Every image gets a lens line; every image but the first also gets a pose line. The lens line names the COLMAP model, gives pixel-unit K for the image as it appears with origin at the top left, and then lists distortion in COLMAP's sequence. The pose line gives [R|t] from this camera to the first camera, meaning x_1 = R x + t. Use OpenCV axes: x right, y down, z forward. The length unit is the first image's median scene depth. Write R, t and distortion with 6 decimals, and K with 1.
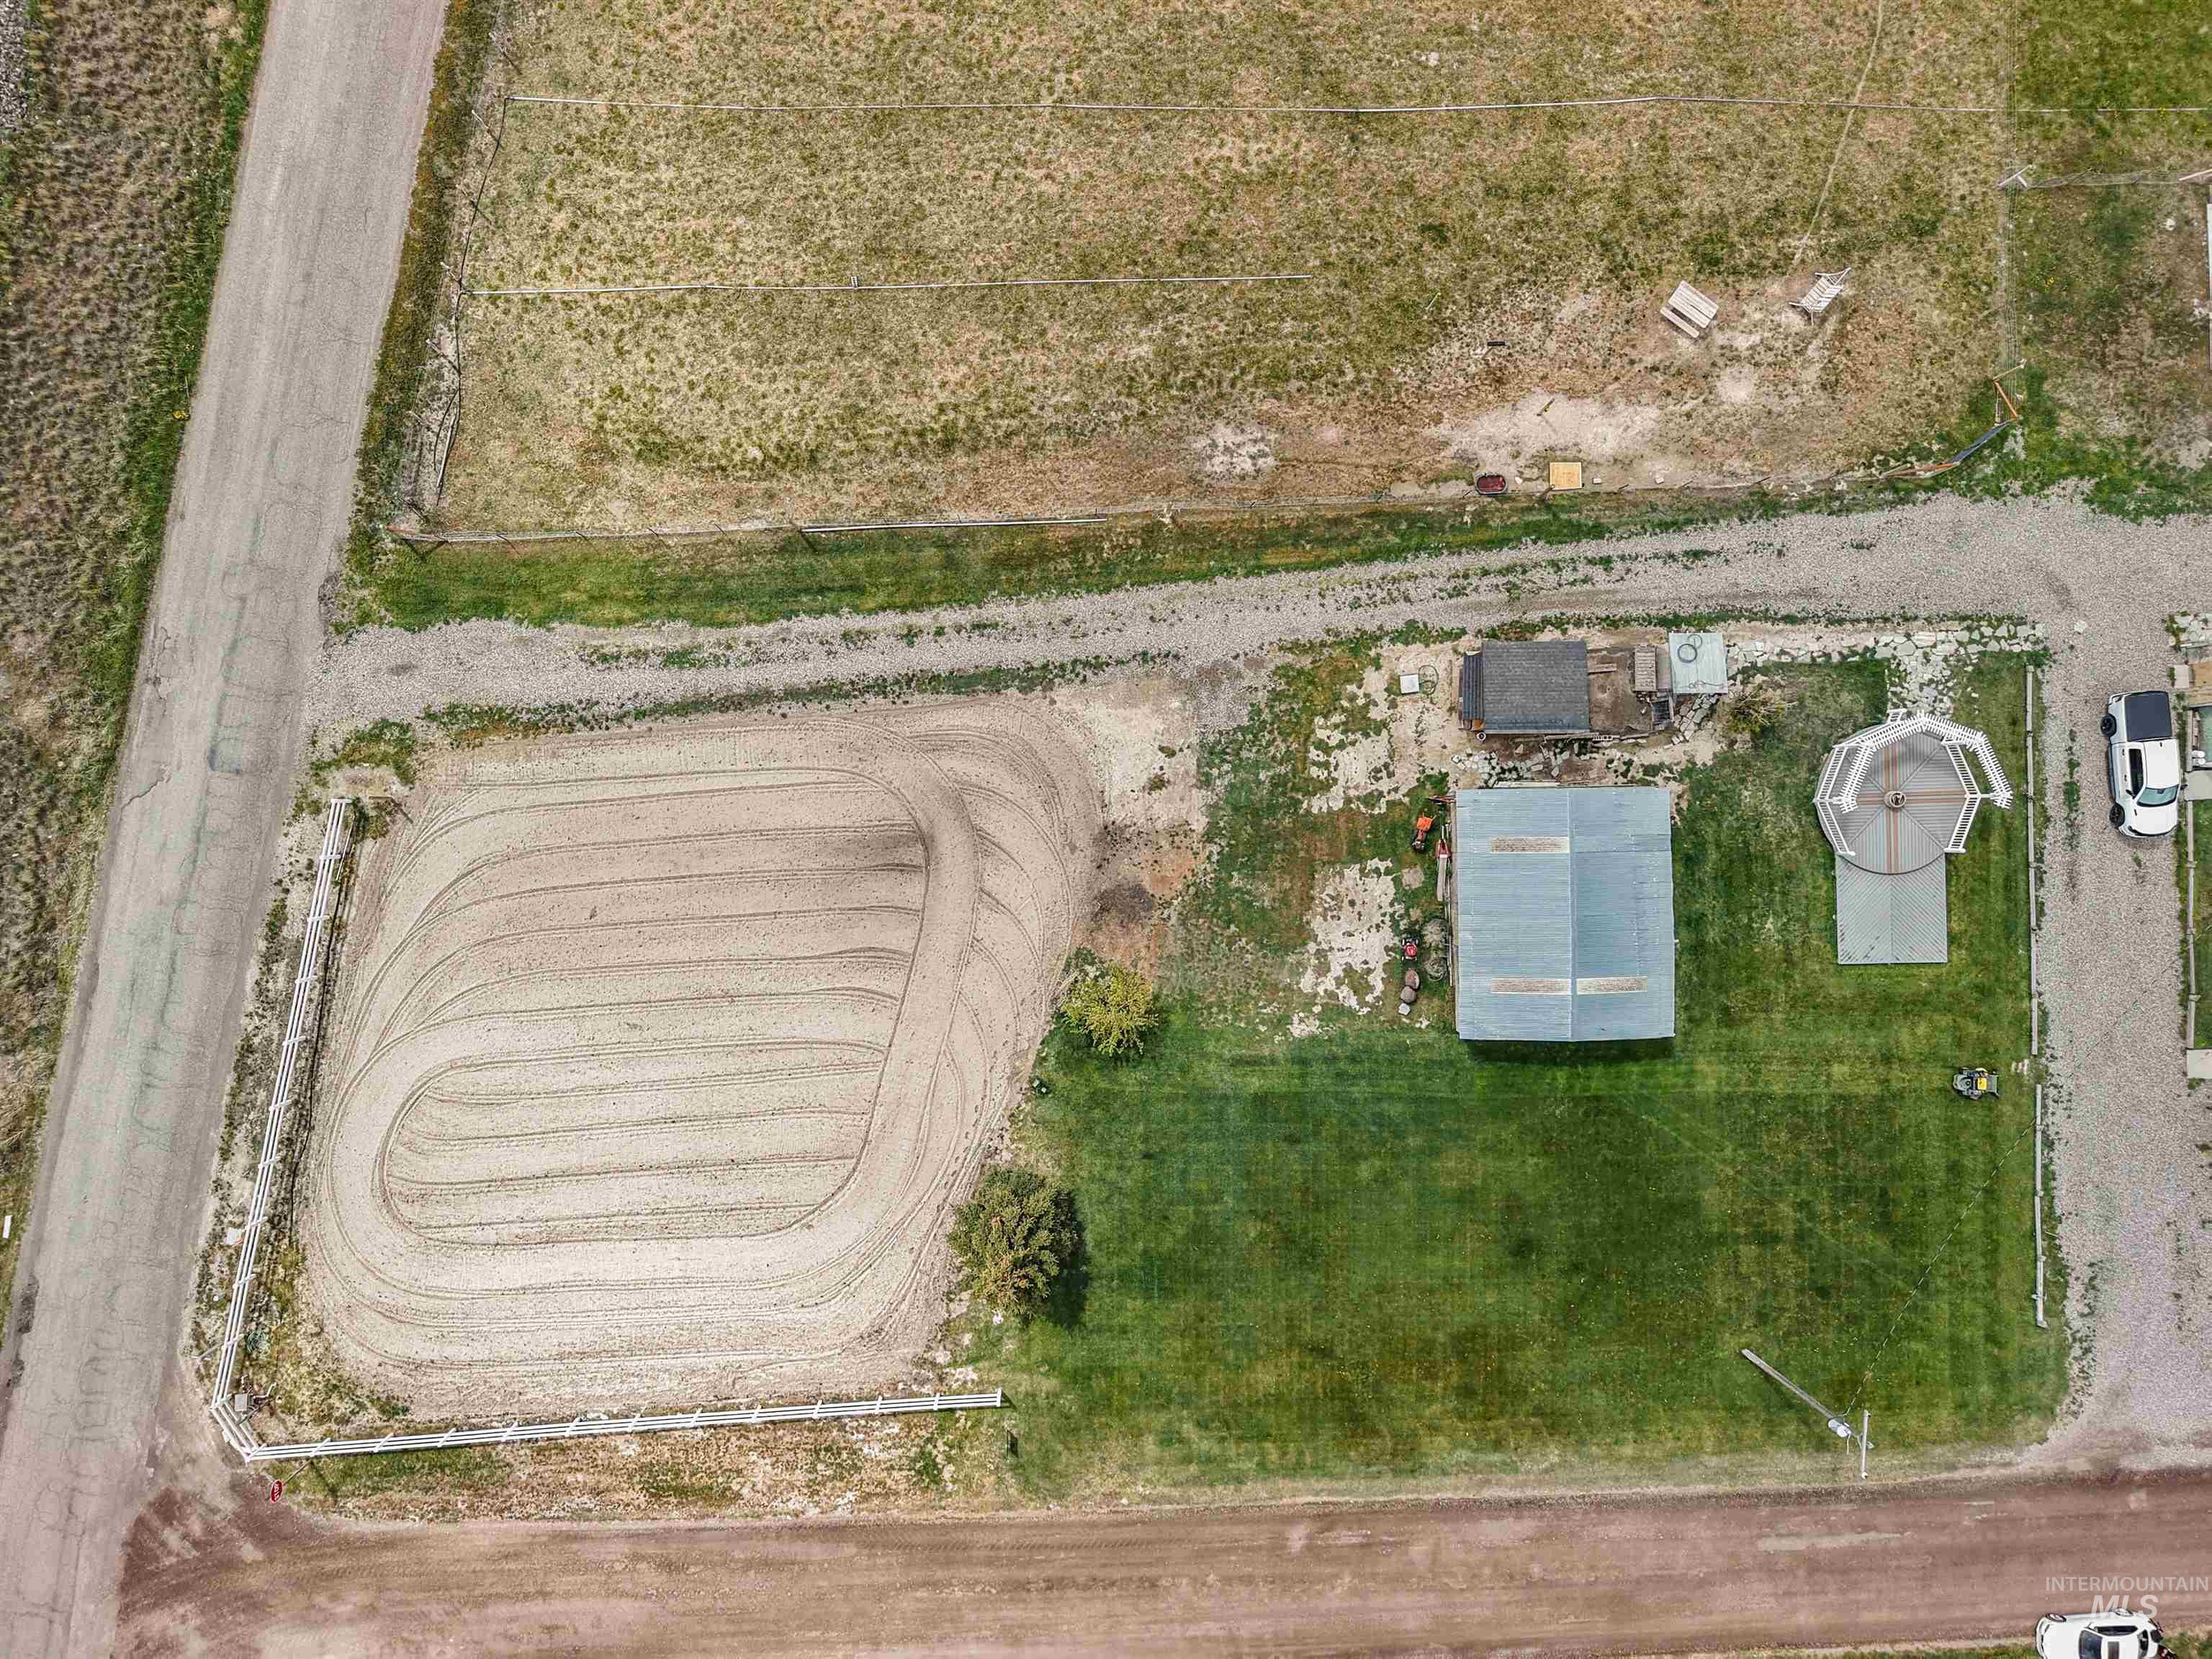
lens RADIAL K [[1478.8, 0, 1047.5], [0, 1478.8, 828.7], [0, 0, 1]] dist [0.024115, -0.020392]
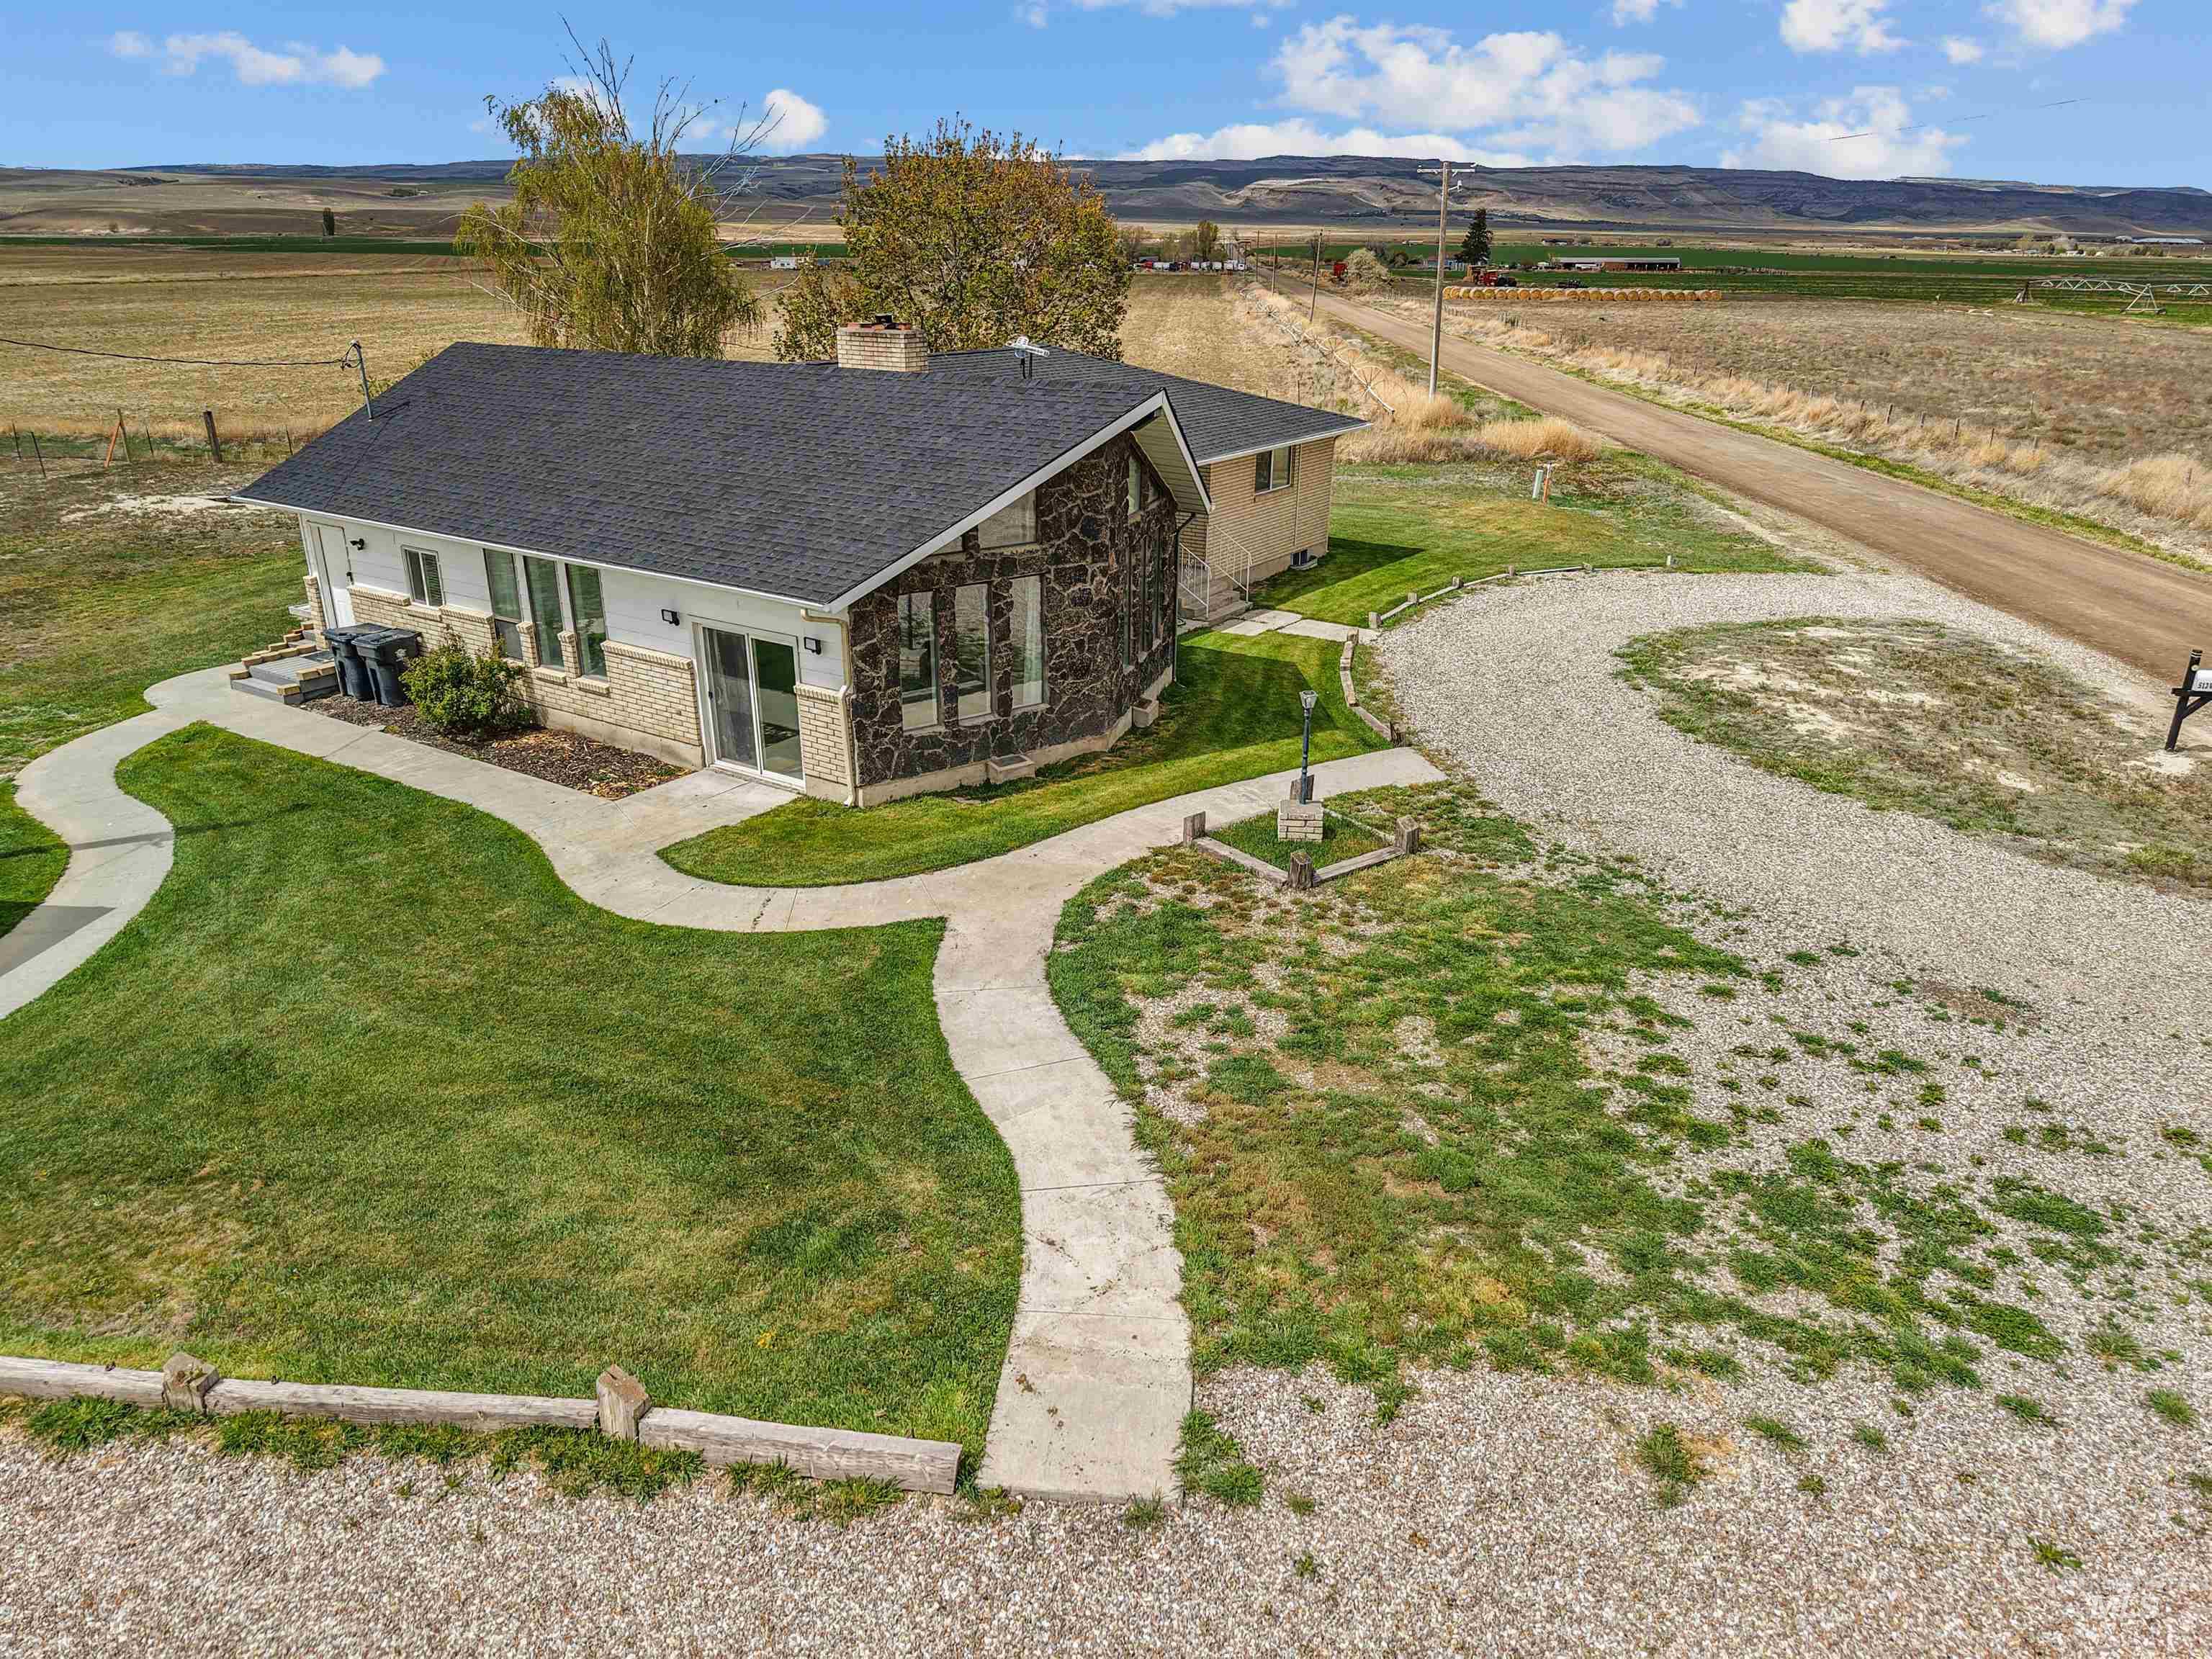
lens RADIAL K [[1478.8, 0, 1091.7], [0, 1478.8, 838.5], [0, 0, 1]] dist [0.024115, -0.020392]
pose [[0.126988, -0.381389, 0.915651, 0.666888], [0.991868, 0.040889, -0.120527, 0.175177], [0.008528, 0.923510, 0.383480, 0.897003]]
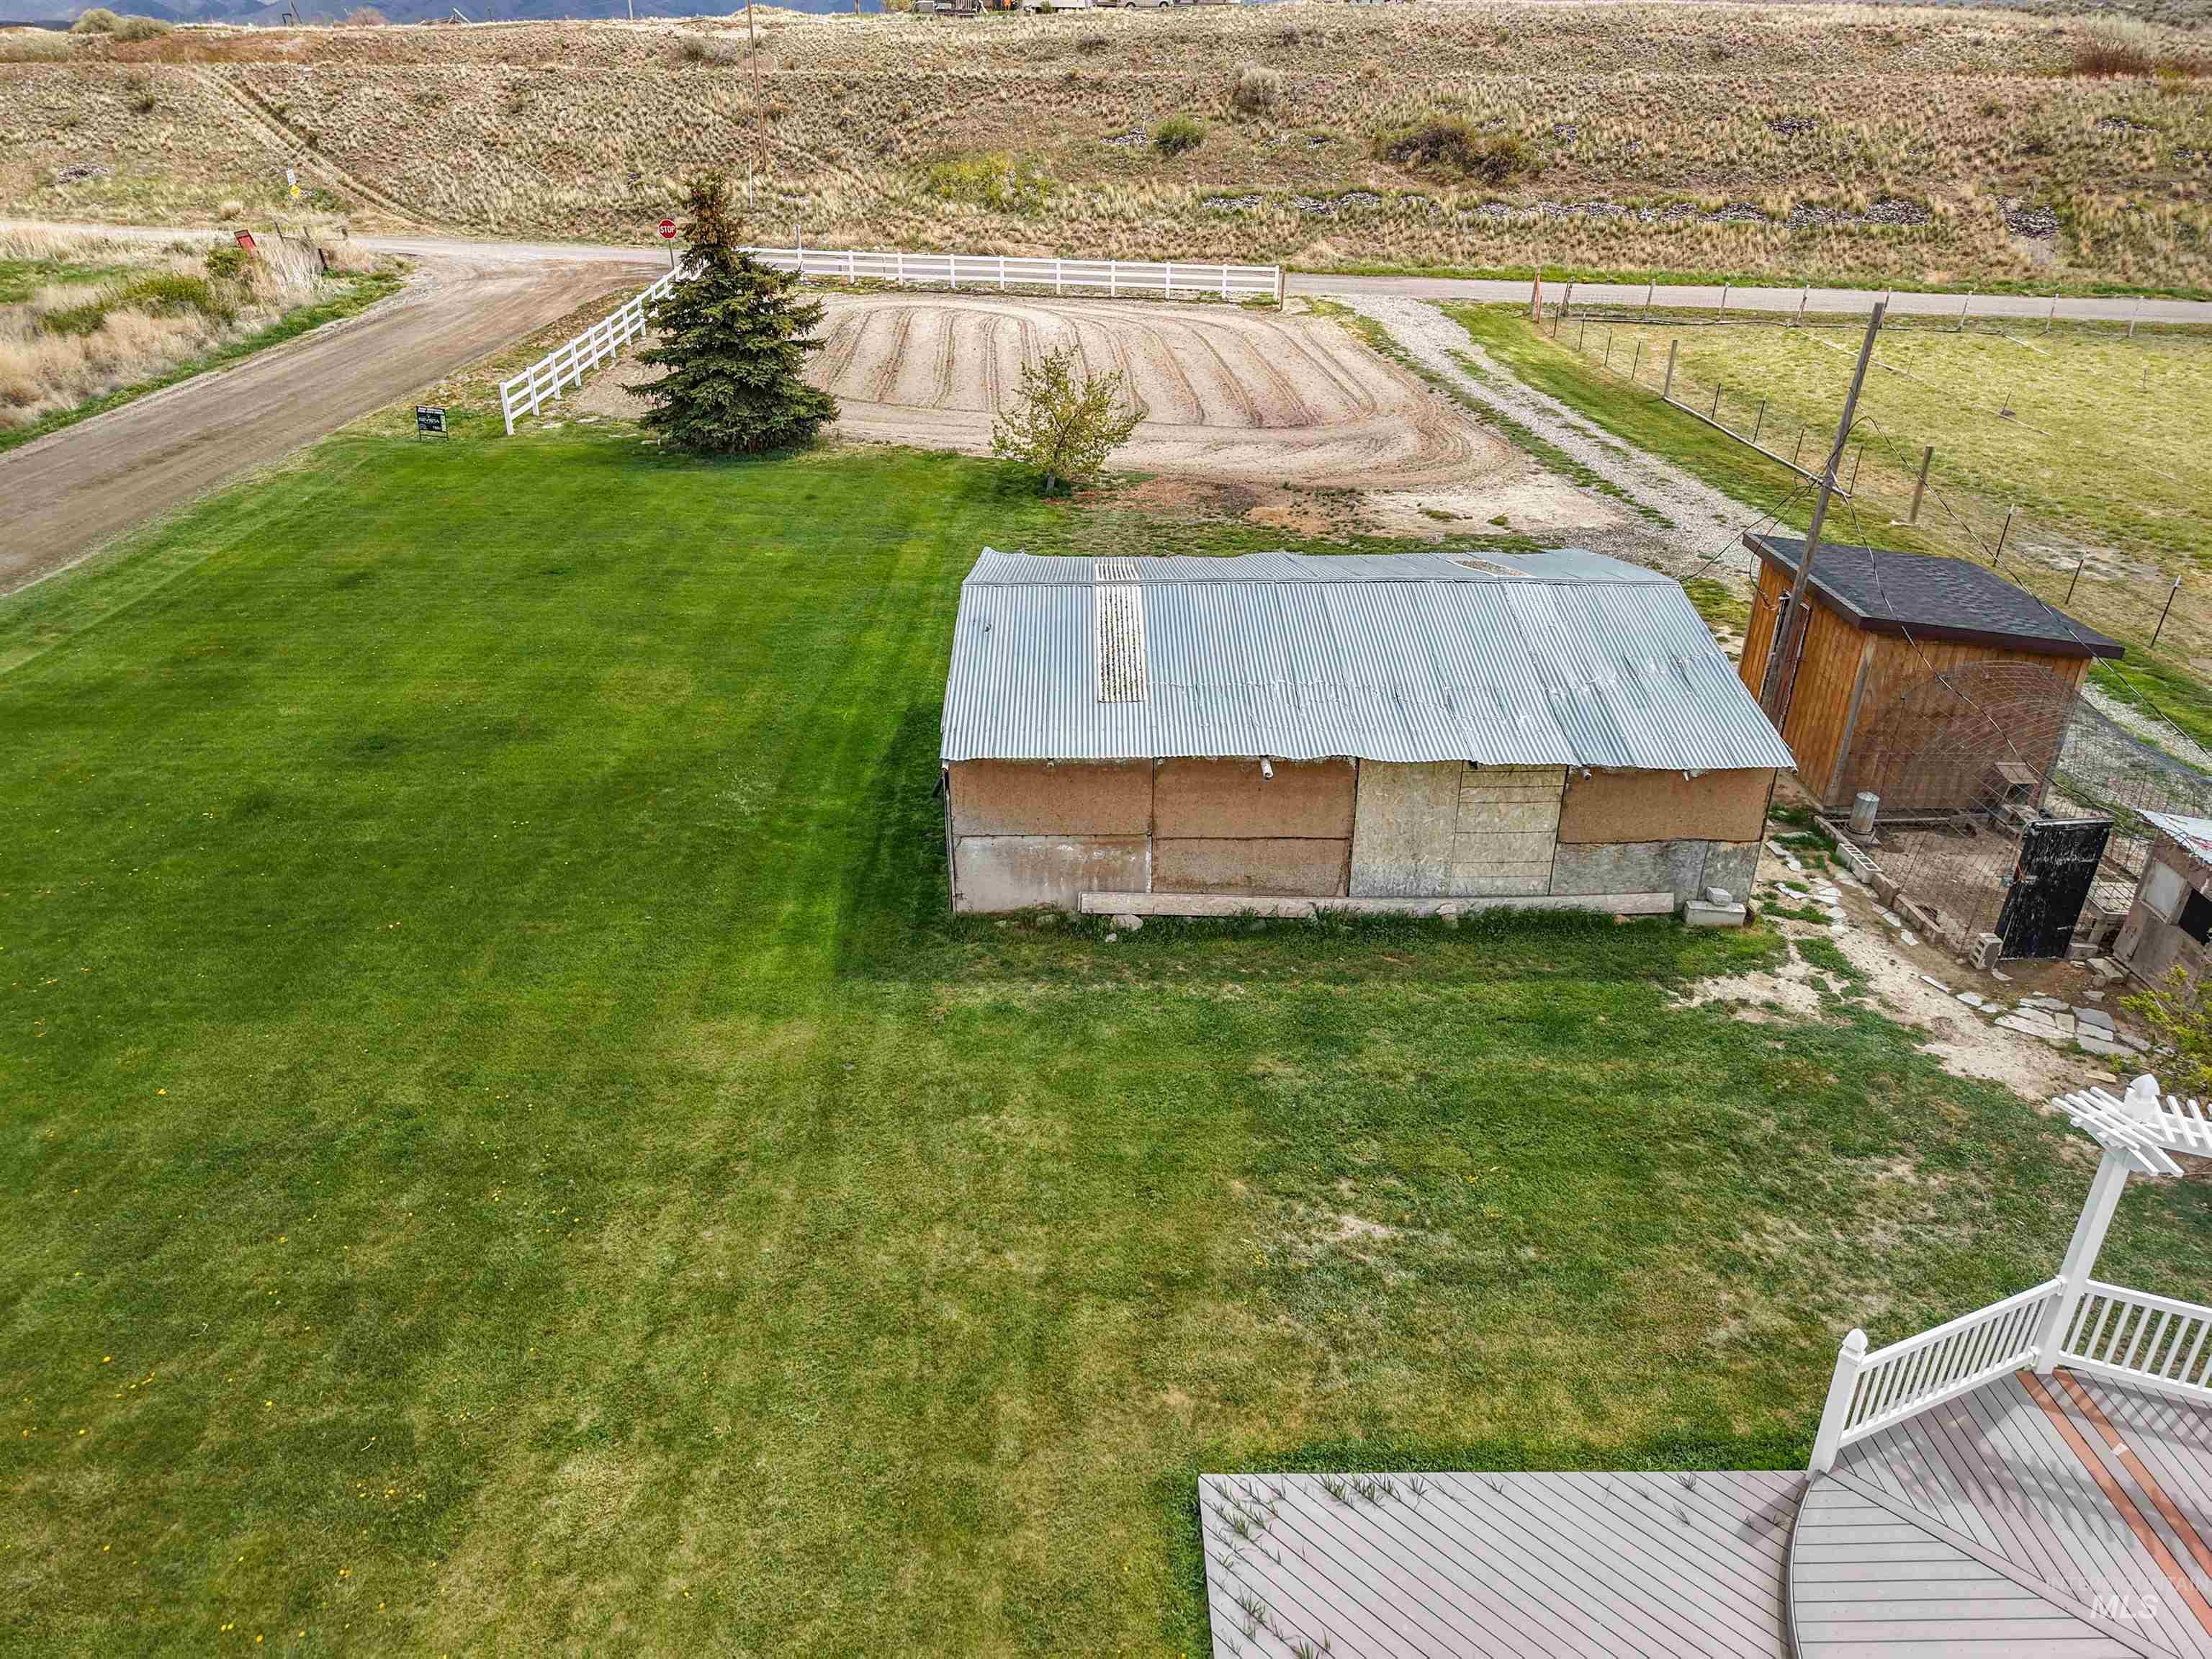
lens RADIAL K [[1478.8, 0, 1089.9], [0, 1478.8, 831.8], [0, 0, 1]] dist [0.024115, -0.020392]
pose [[-0.009354, 0.438340, -0.898760, 0.660548], [-0.999773, -0.021289, 0.000023, 0.105868], [-0.019123, 0.898557, 0.438440, 0.853504]]
